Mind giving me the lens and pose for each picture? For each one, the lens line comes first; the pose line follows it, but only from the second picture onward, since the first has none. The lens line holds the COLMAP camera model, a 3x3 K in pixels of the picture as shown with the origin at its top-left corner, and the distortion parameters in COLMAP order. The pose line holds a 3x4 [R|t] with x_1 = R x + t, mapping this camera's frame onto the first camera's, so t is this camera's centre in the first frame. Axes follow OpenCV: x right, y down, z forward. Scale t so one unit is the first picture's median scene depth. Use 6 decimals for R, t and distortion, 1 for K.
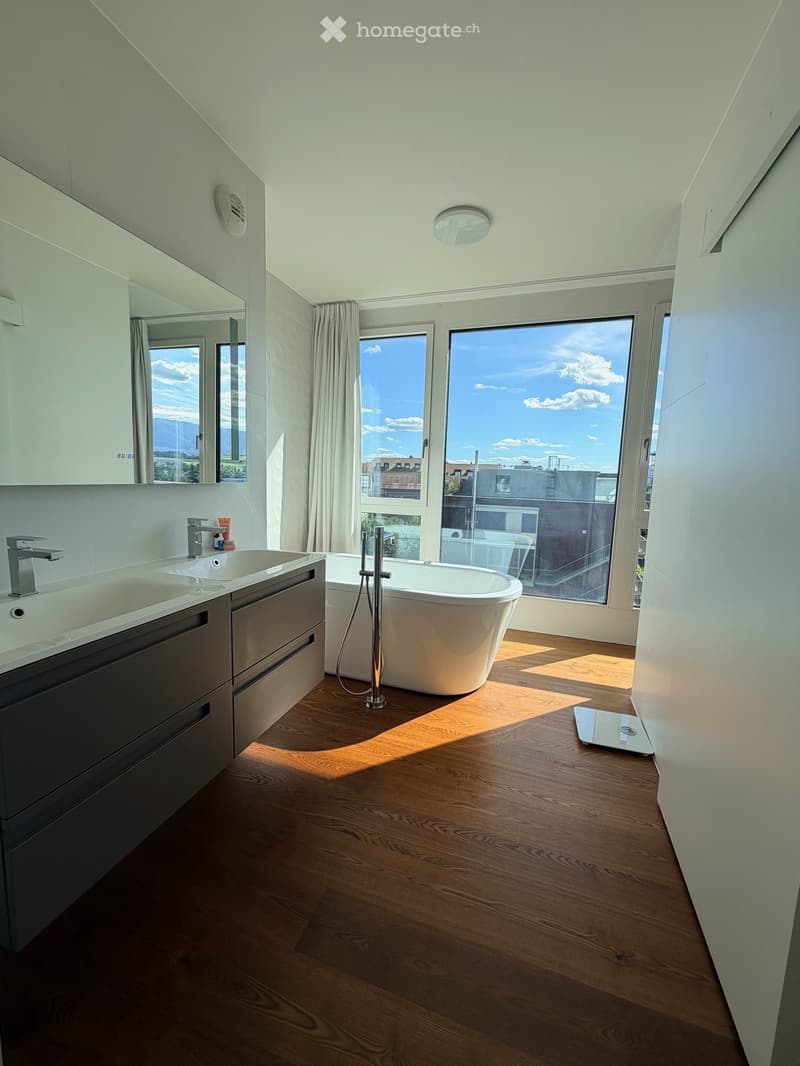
lens RADIAL K [[425.8, 0, 400.3], [0, 425.8, 530.9], [0, 0, 1]] dist [0.000048, -0.000068]
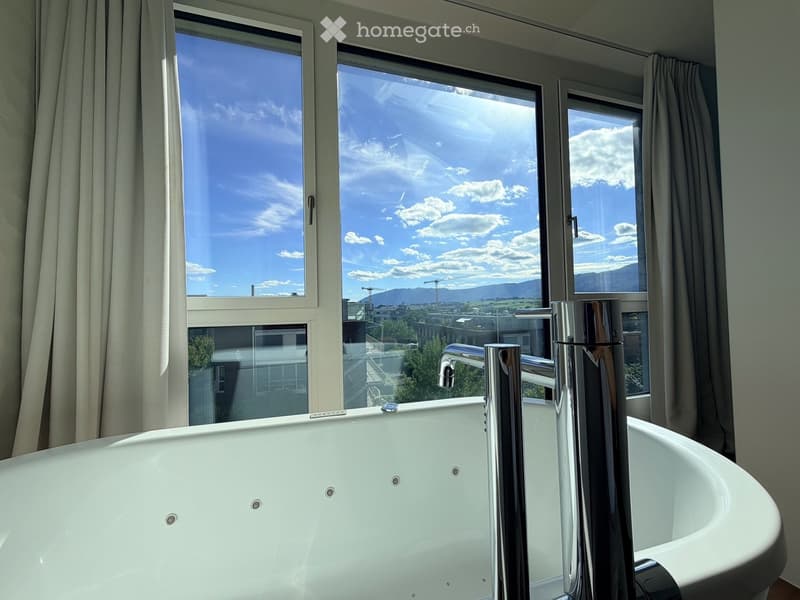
lens RADIAL K [[319.6, 0, 400.1], [0, 319.6, 298.7], [0, 0, 1]] dist [0.000048, -0.000068]
pose [[0.812093, -0.027193, 0.582894, -0.104886], [0.115142, 0.986742, -0.114383, -0.002810], [-0.572055, 0.160005, 0.804457, 0.567283]]
